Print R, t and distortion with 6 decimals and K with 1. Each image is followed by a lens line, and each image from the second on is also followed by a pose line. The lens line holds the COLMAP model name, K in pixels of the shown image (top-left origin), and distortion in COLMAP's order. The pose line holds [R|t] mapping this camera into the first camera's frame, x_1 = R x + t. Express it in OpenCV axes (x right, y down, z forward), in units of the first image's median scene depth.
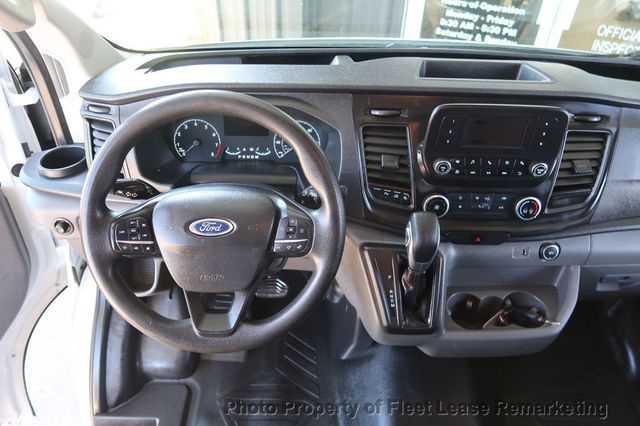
lens RADIAL K [[441.5, 0, 318.3], [0, 441.5, 212.9], [0, 0, 1]] dist [-0.029839, 0.010995]
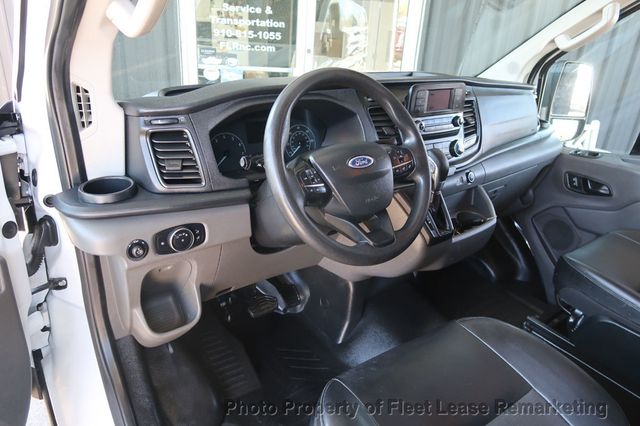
lens RADIAL K [[441.5, 0, 318.3], [0, 441.5, 212.9], [0, 0, 1]] dist [-0.029839, 0.010995]
pose [[0.793904, -0.214632, 0.568902, -0.776537], [0.343021, 0.930623, -0.127587, 0.205615], [-0.502049, 0.296437, 0.812448, 0.024907]]
